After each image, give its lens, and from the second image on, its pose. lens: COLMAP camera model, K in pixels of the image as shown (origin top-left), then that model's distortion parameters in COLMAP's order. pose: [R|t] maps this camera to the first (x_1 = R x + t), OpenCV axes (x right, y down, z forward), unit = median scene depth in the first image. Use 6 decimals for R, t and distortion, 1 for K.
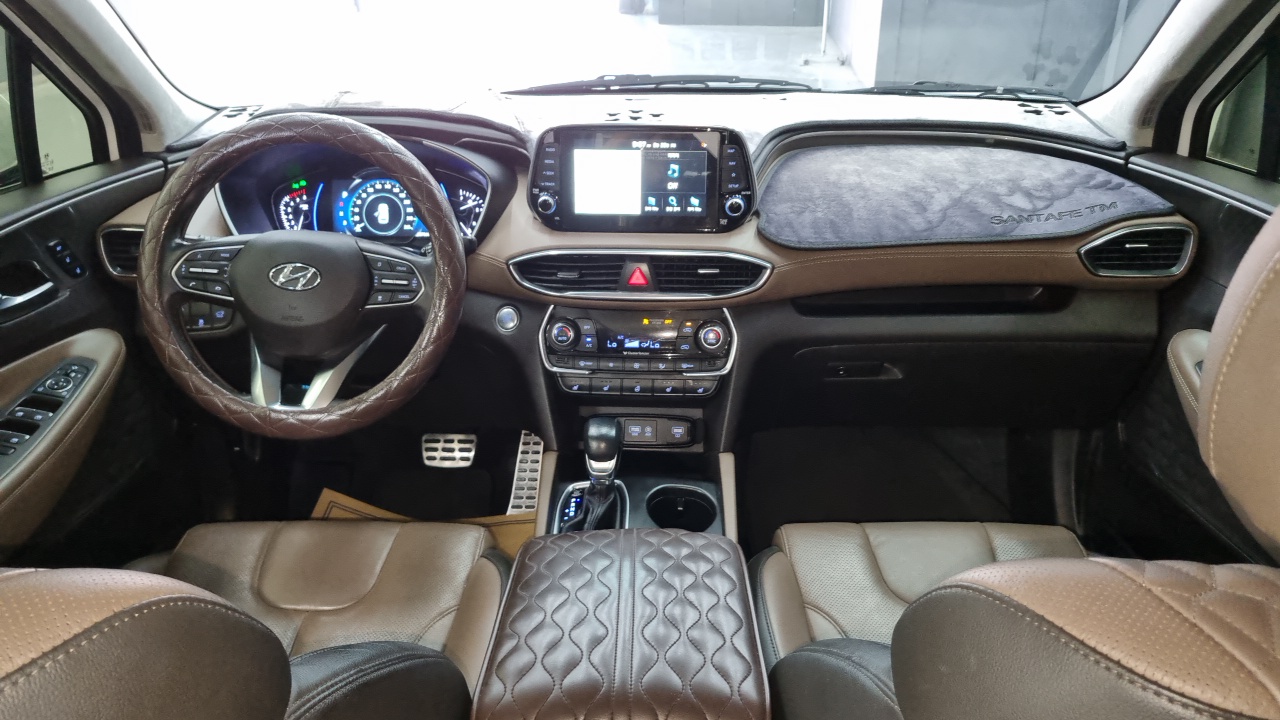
lens RADIAL K [[1002.9, 0, 639.0], [0, 1002.9, 360.6], [0, 0, 1]] dist [0.039684, -0.018353]
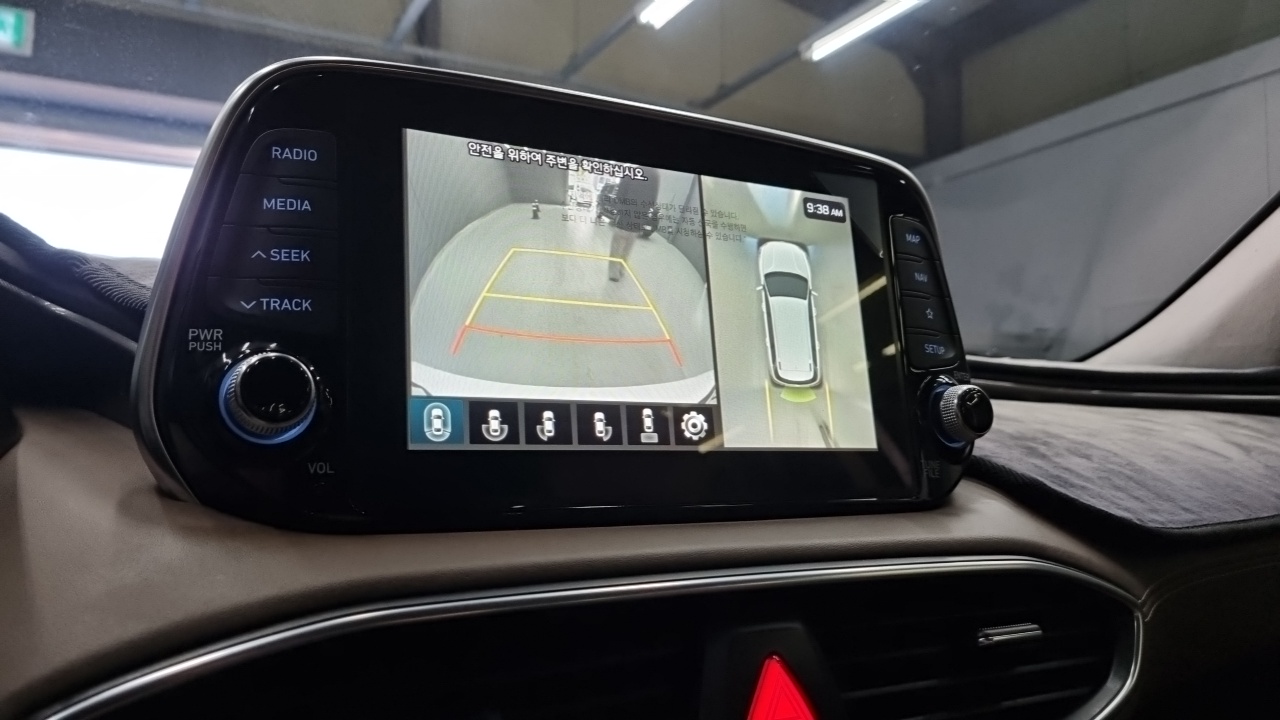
lens RADIAL K [[1002.9, 0, 633.3], [0, 1002.9, 358.7], [0, 0, 1]] dist [0.039684, -0.018353]
pose [[0.835949, 0.061876, 0.545308, -0.141656], [0.218637, 0.873821, -0.434320, -0.060180], [-0.503376, 0.482294, 0.716942, 0.822180]]
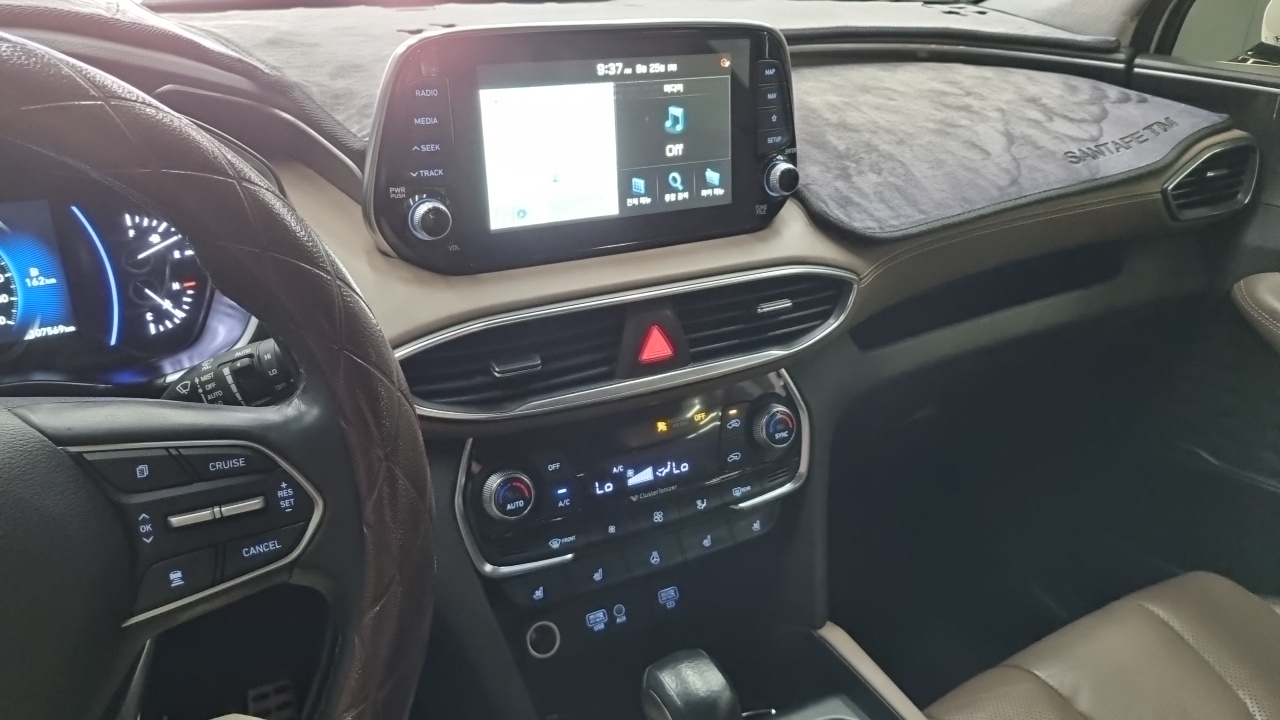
lens RADIAL K [[1002.9, 0, 636.9], [0, 1002.9, 353.2], [0, 0, 1]] dist [0.039684, -0.018353]
pose [[0.840714, -0.193544, 0.505708, -0.251002], [0.188710, 0.980112, 0.061387, -0.108703], [-0.507532, 0.043824, 0.860518, 0.581240]]
